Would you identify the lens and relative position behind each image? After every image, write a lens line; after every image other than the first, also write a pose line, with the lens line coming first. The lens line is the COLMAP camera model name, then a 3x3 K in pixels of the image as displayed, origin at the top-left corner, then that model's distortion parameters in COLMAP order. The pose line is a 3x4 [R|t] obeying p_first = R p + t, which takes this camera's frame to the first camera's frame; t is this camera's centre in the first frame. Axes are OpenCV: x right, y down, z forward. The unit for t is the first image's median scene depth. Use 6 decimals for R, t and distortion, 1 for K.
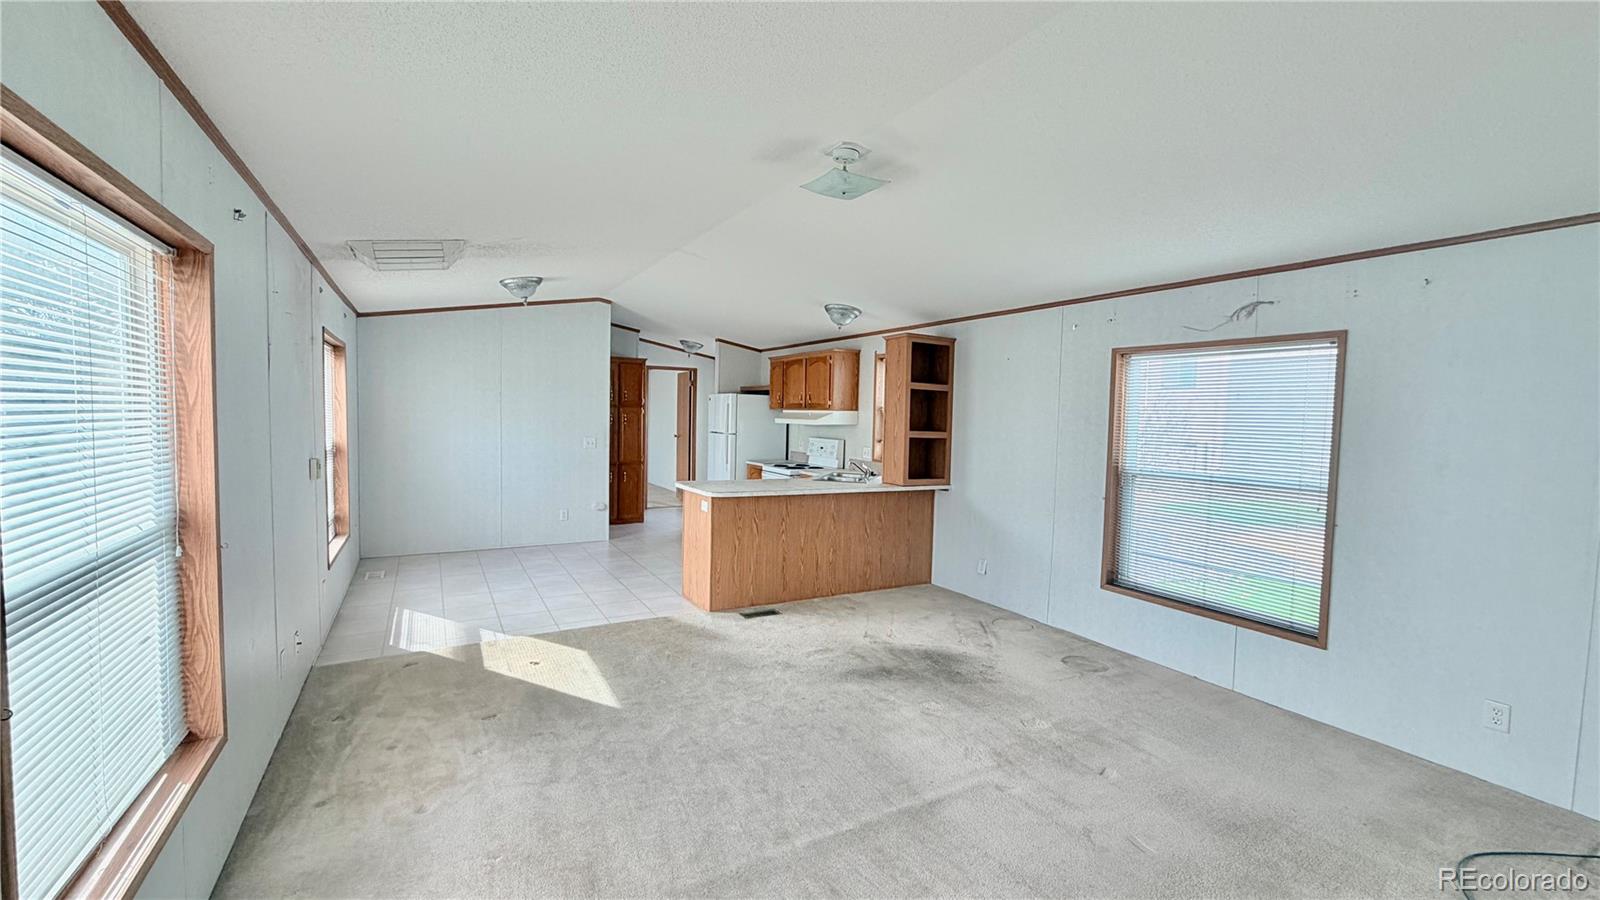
lens RADIAL K [[647.4, 0, 800.0], [0, 647.4, 450.0], [0, 0, 1]] dist [-0.001581, 0.000194]
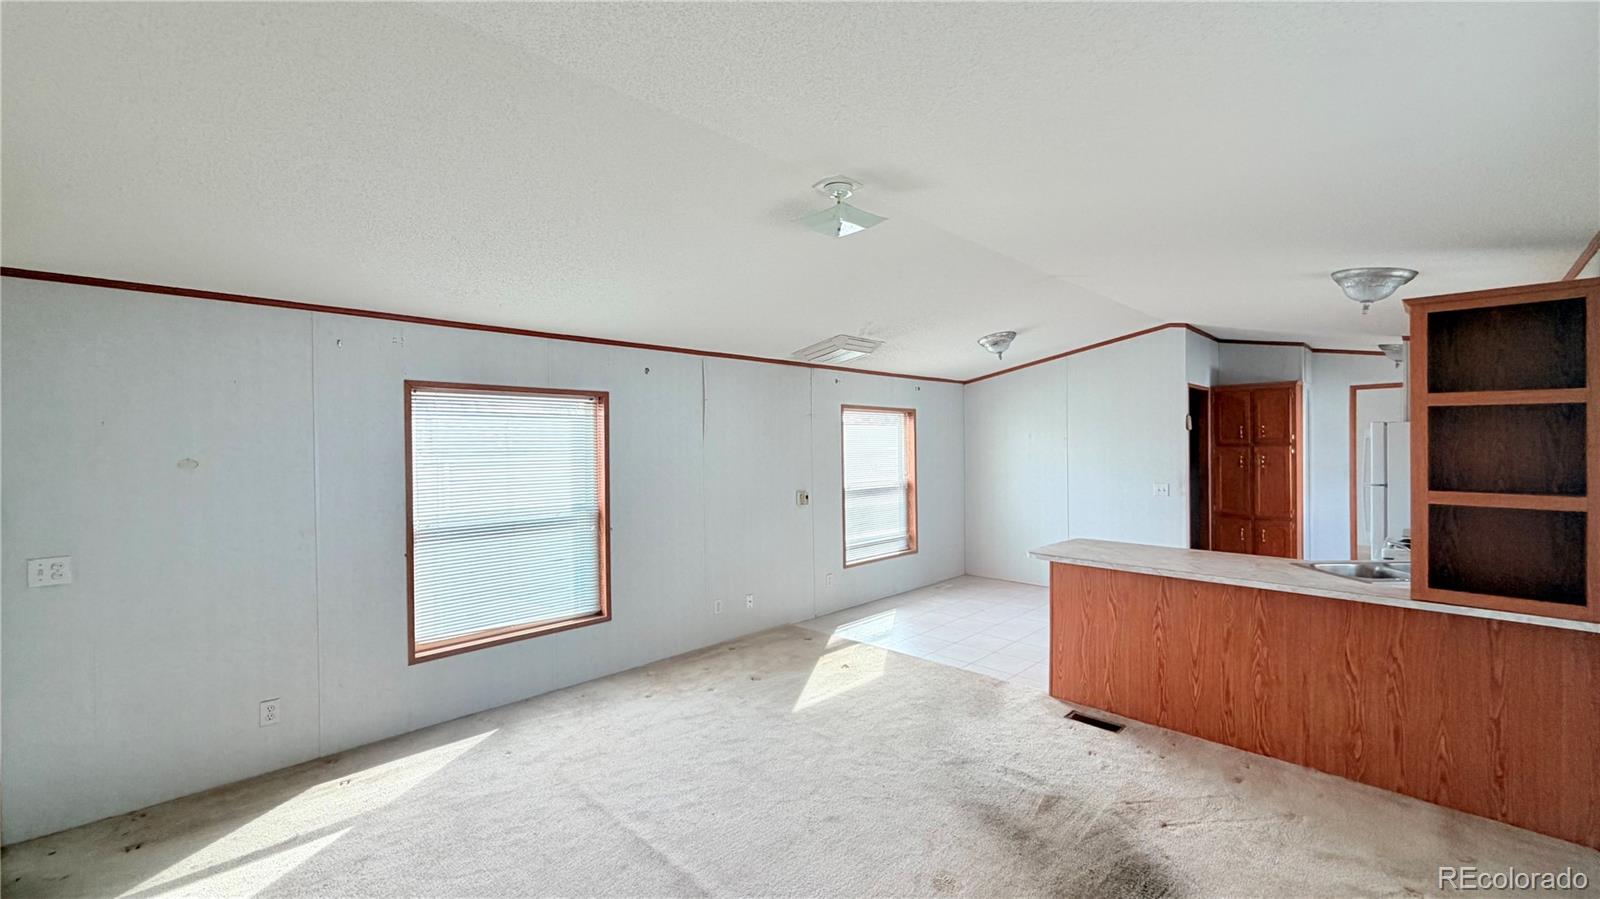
lens RADIAL K [[654.4, 0, 800.0], [0, 654.4, 449.5], [0, 0, 1]] dist [-0.001382, 0.000538]
pose [[0.260760, -0.016310, -0.965266, 0.639747], [-0.038331, 0.998894, -0.027233, -0.035503], [0.964642, 0.044101, 0.259847, 0.481832]]
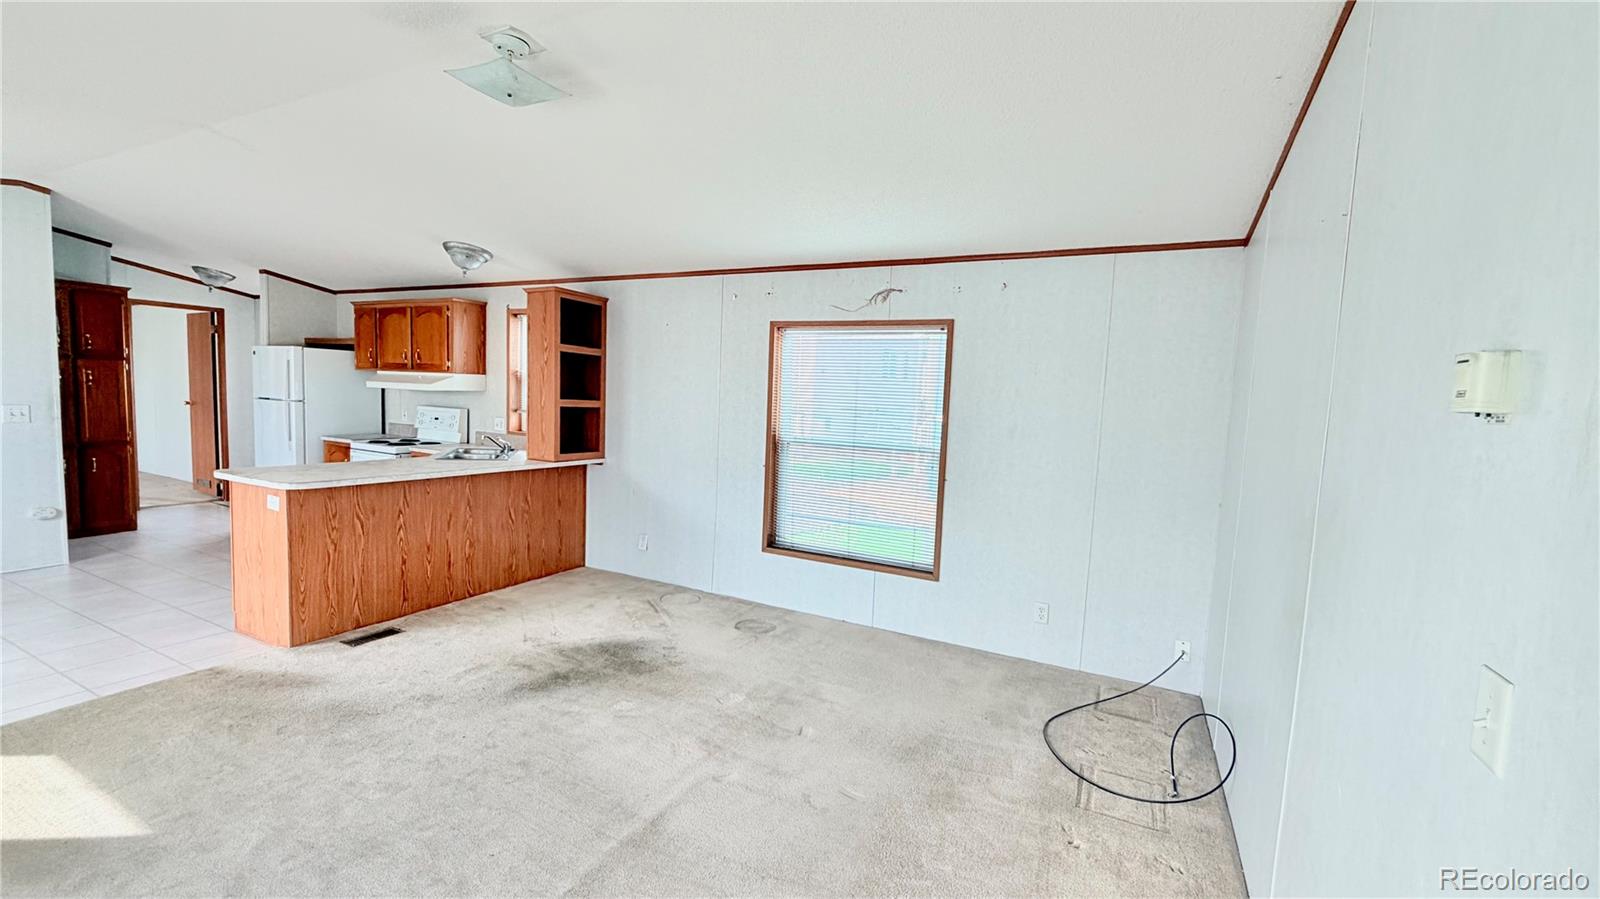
lens RADIAL K [[654.4, 0, 800.0], [0, 654.4, 449.5], [0, 0, 1]] dist [-0.001382, 0.000538]
pose [[0.837562, -0.034420, 0.545257, -0.056117], [0.007934, 0.998675, 0.050854, -0.004650], [-0.546285, -0.038267, 0.836725, 0.087569]]
